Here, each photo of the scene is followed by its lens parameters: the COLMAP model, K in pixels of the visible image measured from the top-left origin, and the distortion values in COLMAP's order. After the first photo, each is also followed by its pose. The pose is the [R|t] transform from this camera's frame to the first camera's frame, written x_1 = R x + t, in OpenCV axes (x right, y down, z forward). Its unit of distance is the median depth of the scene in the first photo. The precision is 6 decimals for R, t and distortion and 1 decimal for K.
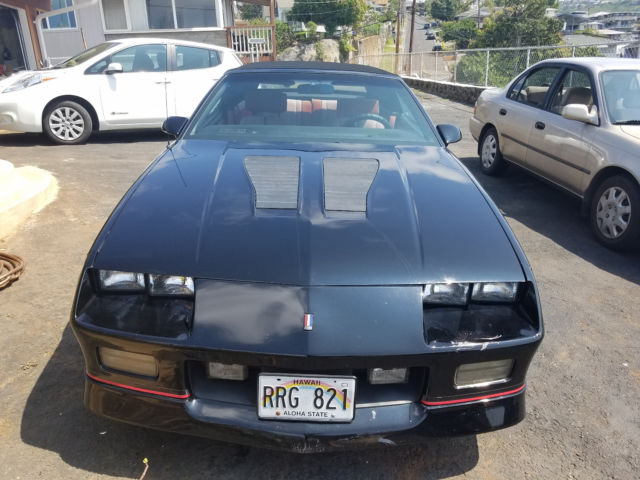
lens RADIAL K [[570.3, 0, 320.0], [0, 570.3, 240.0], [0, 0, 1]] dist [0.068677, -0.141347]
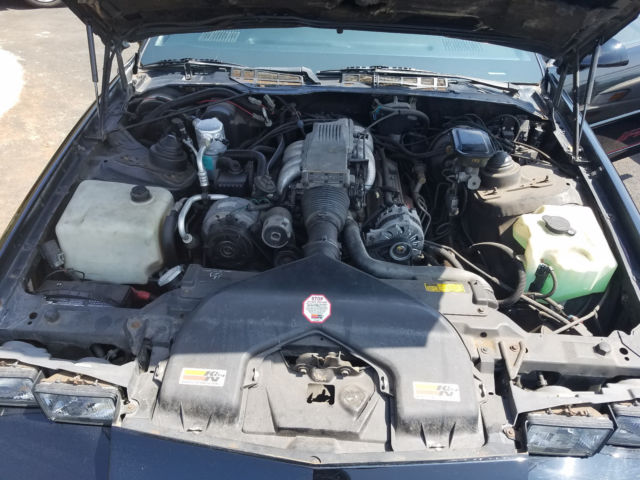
lens RADIAL K [[542.7, 0, 320.0], [0, 542.7, 240.0], [0, 0, 1]] dist [-0.004128, -0.006496]
pose [[0.997942, 0.034453, -0.054073, 0.013851], [-0.016074, 0.950863, 0.309194, -0.318539], [0.062069, -0.307689, 0.949460, 0.637418]]
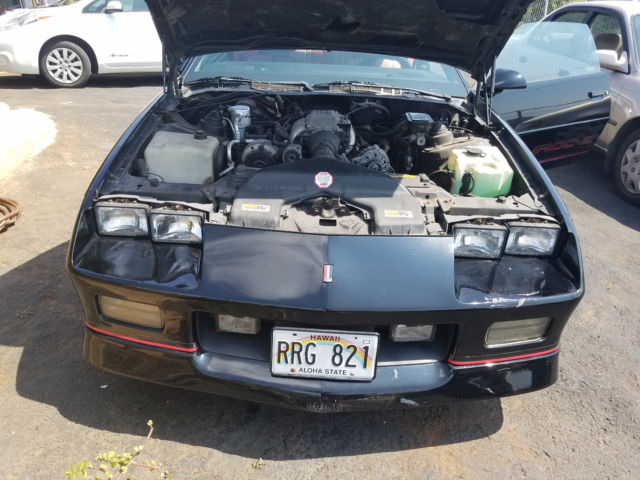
lens RADIAL K [[570.3, 0, 320.0], [0, 570.3, 240.0], [0, 0, 1]] dist [0.068677, -0.141347]
pose [[0.999819, 0.018972, -0.001449, -0.028331], [-0.018801, 0.996762, 0.078181, 0.017673], [0.002927, -0.078140, 0.996938, 0.085391]]
